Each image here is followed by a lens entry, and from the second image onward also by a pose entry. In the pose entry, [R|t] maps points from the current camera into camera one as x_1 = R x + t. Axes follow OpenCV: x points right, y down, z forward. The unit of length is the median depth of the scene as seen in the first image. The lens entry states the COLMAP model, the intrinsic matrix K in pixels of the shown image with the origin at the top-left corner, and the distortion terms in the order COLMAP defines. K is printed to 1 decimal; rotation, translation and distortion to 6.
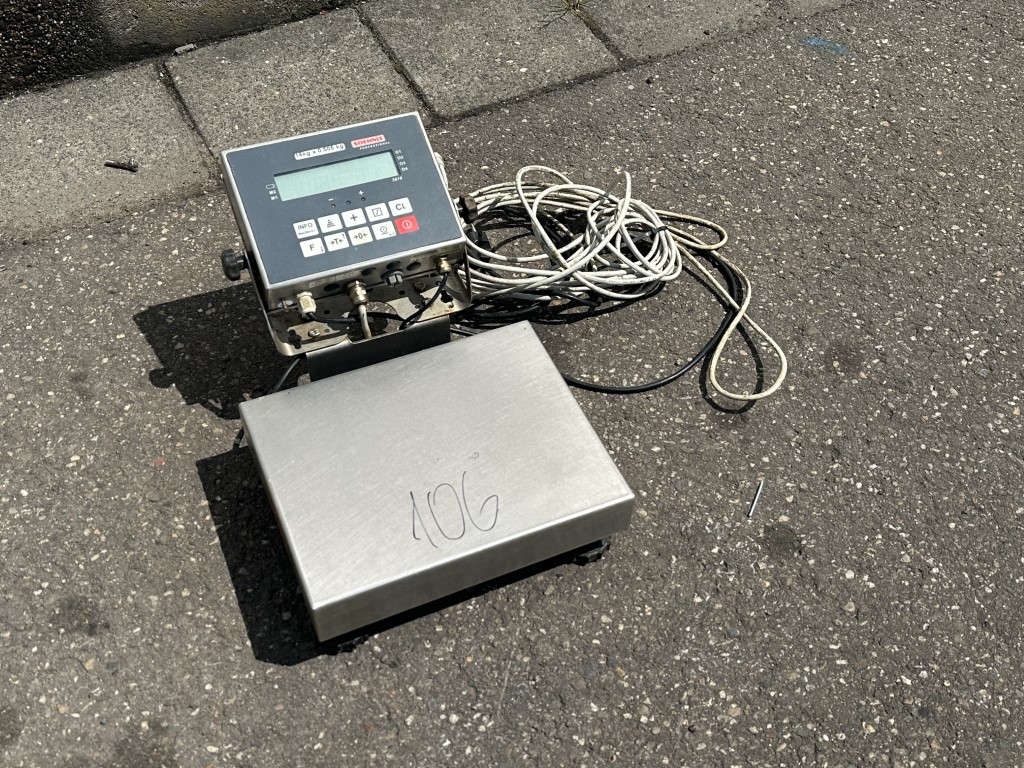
lens RADIAL K [[1141.5, 0, 512.5], [0, 1141.5, 389.6], [0, 0, 1]] dist [0.002640, 0.000000]
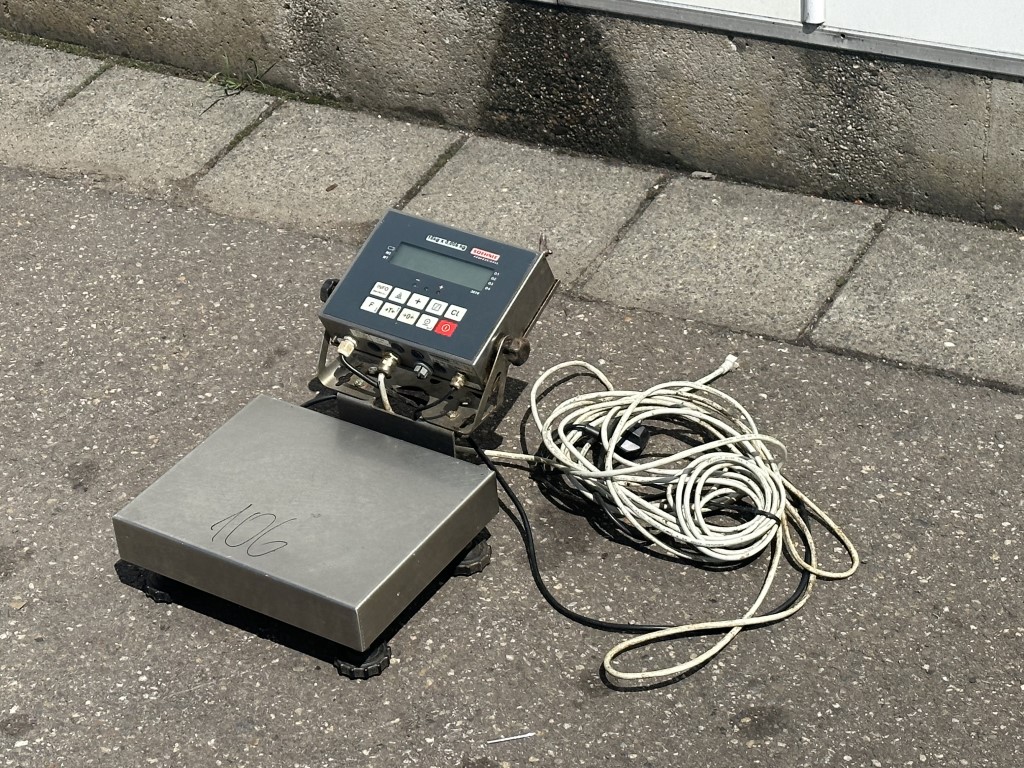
lens RADIAL K [[2307.1, 0, 512.9], [0, 2307.1, 383.1], [0, 0, 1]] dist [-0.013244, 0.000000]
pose [[0.540395, 0.410460, -0.734503, 1.514679], [-0.568566, 0.821623, 0.040835, -0.223754], [0.620246, 0.395547, 0.677375, -0.379628]]
